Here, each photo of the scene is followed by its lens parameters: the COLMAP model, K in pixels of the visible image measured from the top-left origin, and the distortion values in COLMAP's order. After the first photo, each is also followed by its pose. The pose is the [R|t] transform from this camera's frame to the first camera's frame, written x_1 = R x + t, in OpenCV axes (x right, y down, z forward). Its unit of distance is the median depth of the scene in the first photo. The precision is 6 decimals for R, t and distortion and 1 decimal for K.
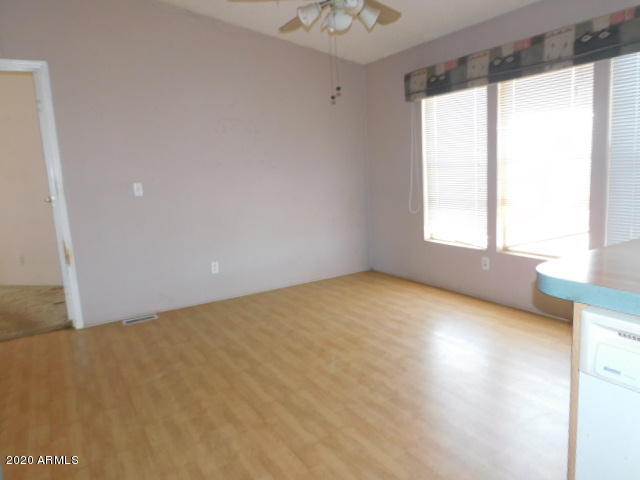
lens RADIAL K [[452.6, 0, 323.6], [0, 452.6, 238.6], [0, 0, 1]] dist [-0.008097, -0.004078]
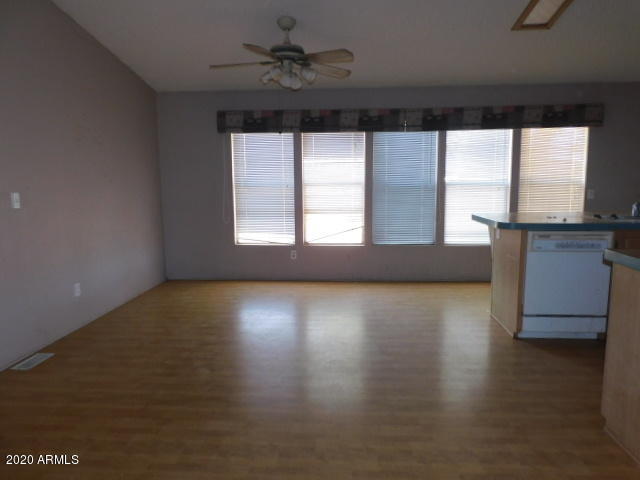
lens RADIAL K [[452.6, 0, 323.6], [0, 452.6, 238.6], [0, 0, 1]] dist [-0.008097, -0.004078]
pose [[0.575458, -0.056998, 0.815843, -0.758000], [0.102500, 0.994729, -0.002803, 0.017619], [-0.811383, 0.085237, 0.578267, 0.091618]]
